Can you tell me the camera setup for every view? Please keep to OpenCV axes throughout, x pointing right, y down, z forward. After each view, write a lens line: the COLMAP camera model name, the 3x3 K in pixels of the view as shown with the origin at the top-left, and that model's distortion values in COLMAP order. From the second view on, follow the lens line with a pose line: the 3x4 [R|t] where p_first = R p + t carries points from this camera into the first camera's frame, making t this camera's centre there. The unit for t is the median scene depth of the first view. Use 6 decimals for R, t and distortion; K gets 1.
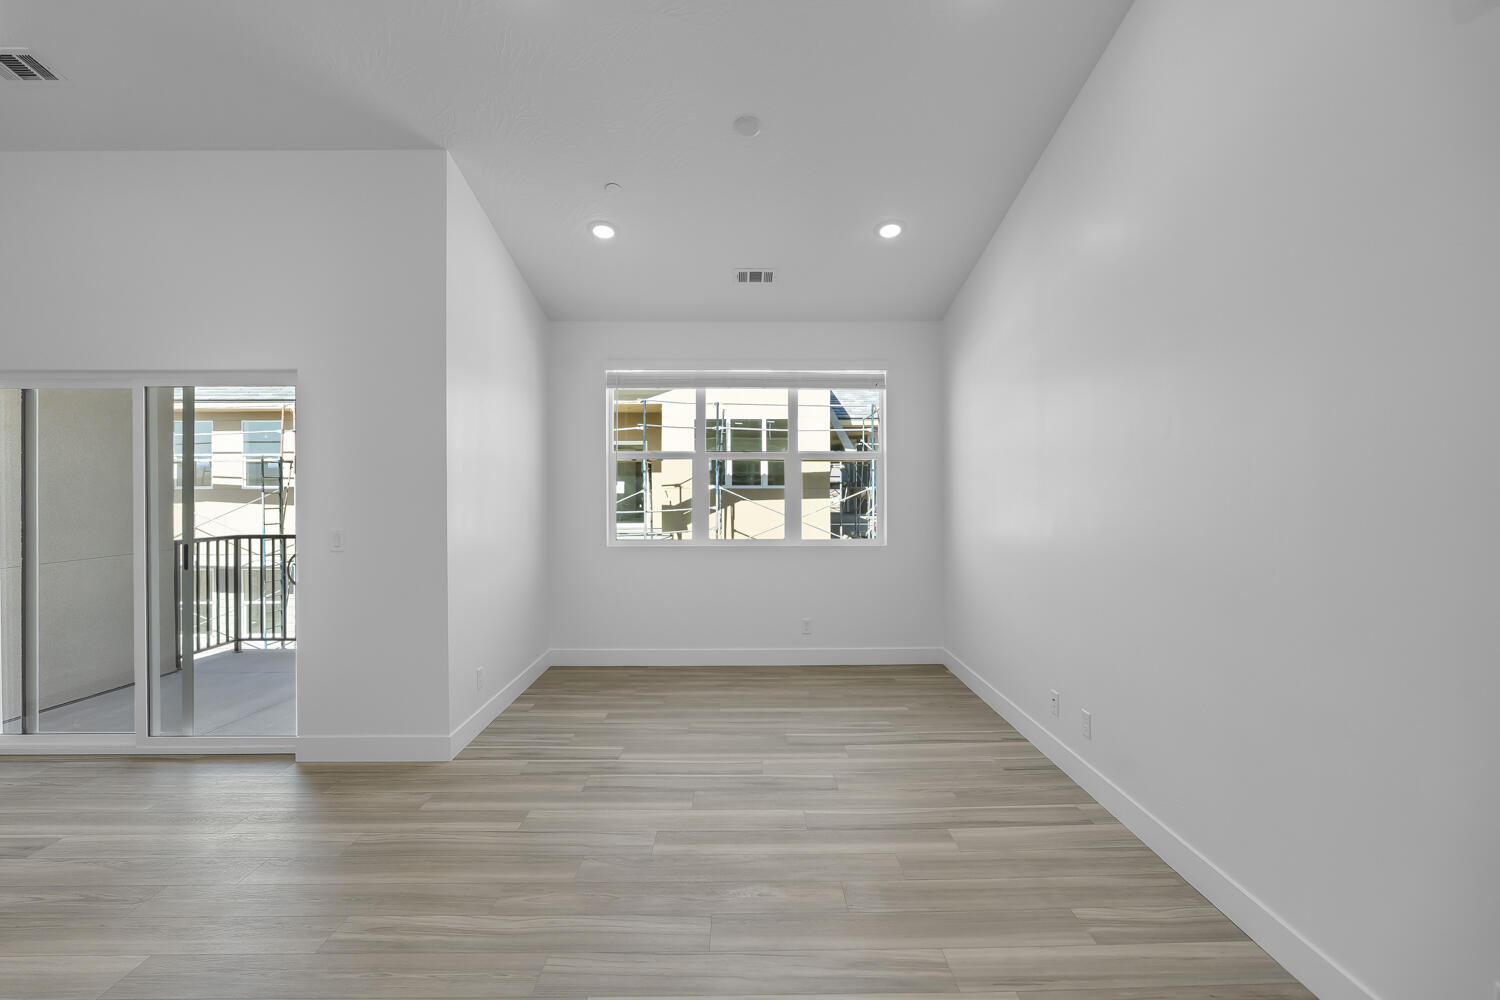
lens RADIAL K [[661.9, 0, 756.7], [0, 661.9, 495.7], [0, 0, 1]] dist [-0.000667, -0.000236]
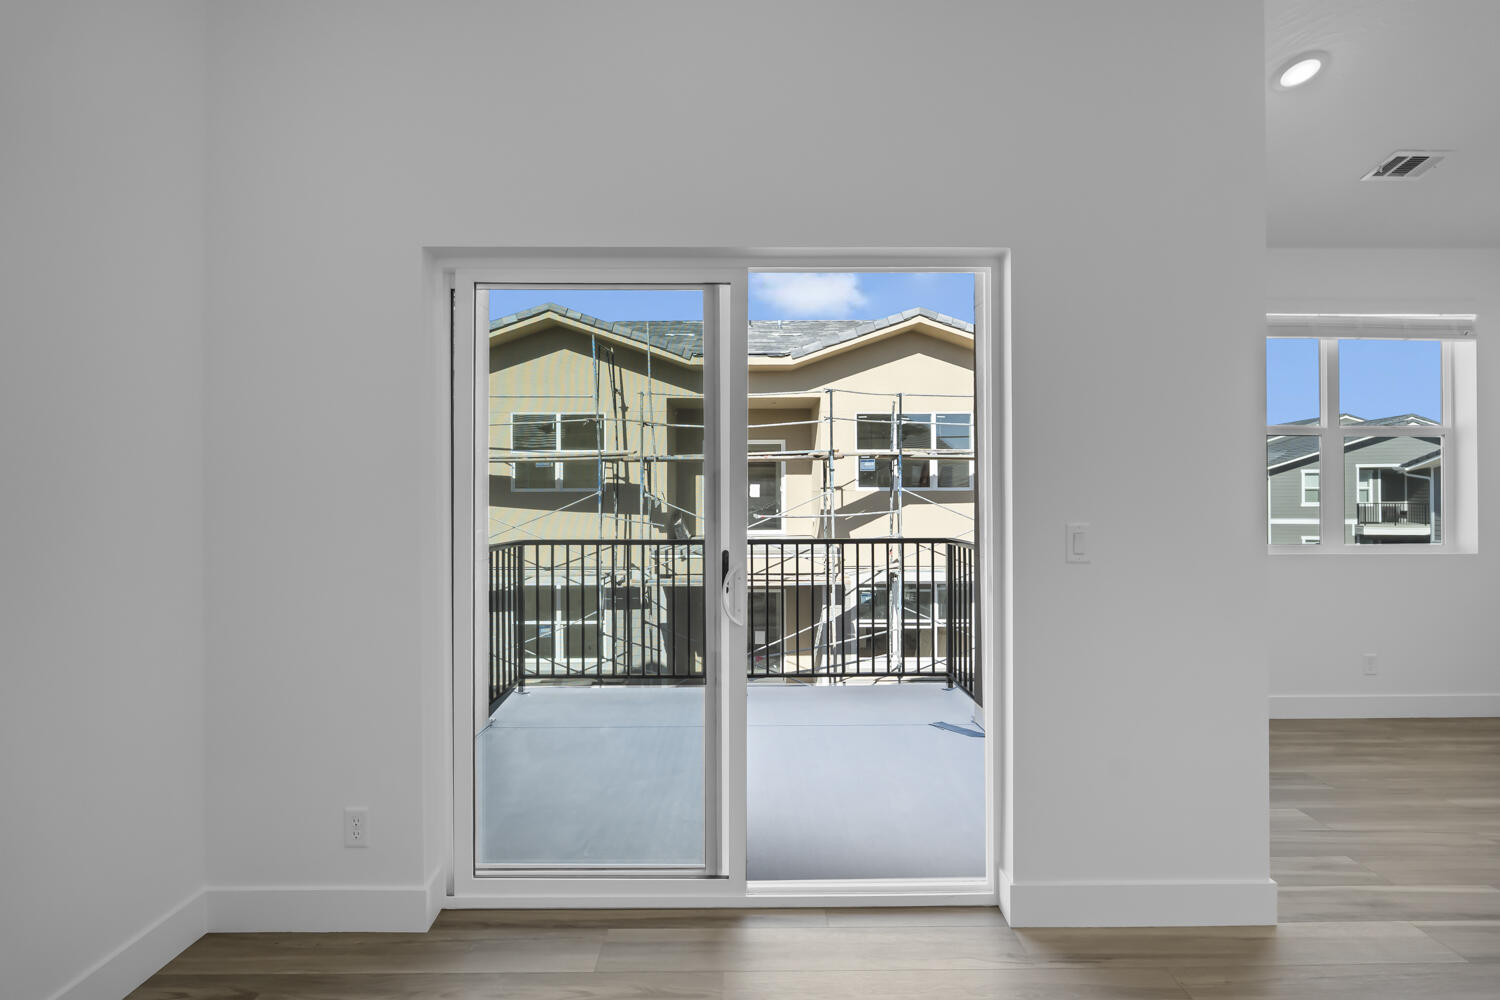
lens RADIAL K [[661.9, 0, 756.7], [0, 661.9, 495.7], [0, 0, 1]] dist [-0.000667, -0.000236]
pose [[0.999990, -0.001218, 0.004204, -0.240362], [0.001278, 0.999896, -0.014394, 0.008650], [-0.004186, 0.014399, 0.999888, 0.109071]]
